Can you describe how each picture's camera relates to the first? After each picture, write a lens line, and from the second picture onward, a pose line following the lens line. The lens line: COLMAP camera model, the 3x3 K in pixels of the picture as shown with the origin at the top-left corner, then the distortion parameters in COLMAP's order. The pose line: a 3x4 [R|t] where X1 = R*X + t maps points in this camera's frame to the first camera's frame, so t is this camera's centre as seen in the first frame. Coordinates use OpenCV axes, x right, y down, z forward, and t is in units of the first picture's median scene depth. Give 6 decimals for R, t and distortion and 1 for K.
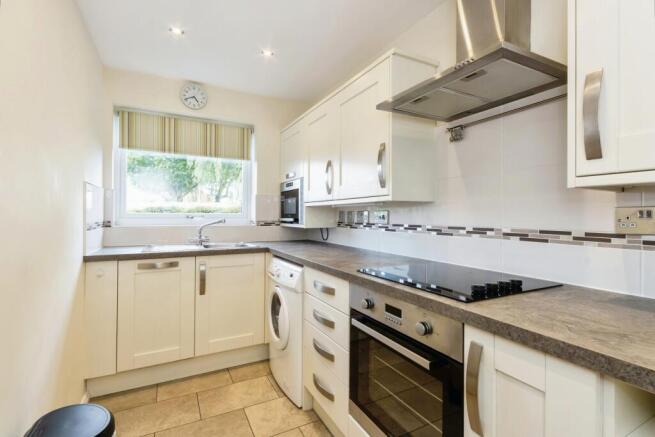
lens RADIAL K [[306.4, 0, 329.3], [0, 306.4, 214.8], [0, 0, 1]] dist [0.001554, -0.000030]
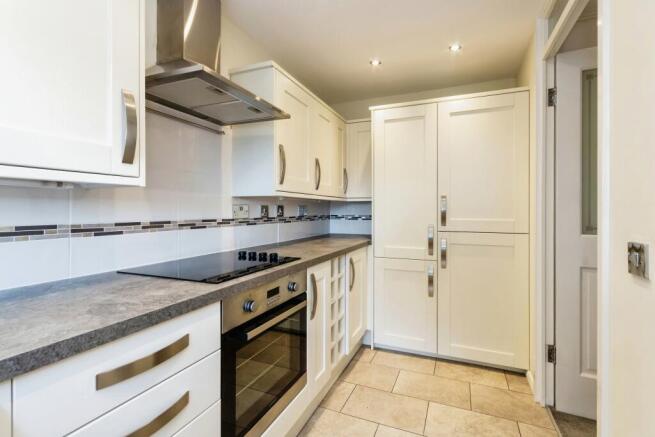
lens RADIAL K [[306.4, 0, 330.7], [0, 306.4, 215.4], [0, 0, 1]] dist [0.001554, -0.000030]
pose [[-0.635414, -0.017549, 0.771972, -0.656455], [-0.006438, 0.999827, 0.017429, 0.002203], [-0.772145, 0.006105, -0.635417, 1.266686]]
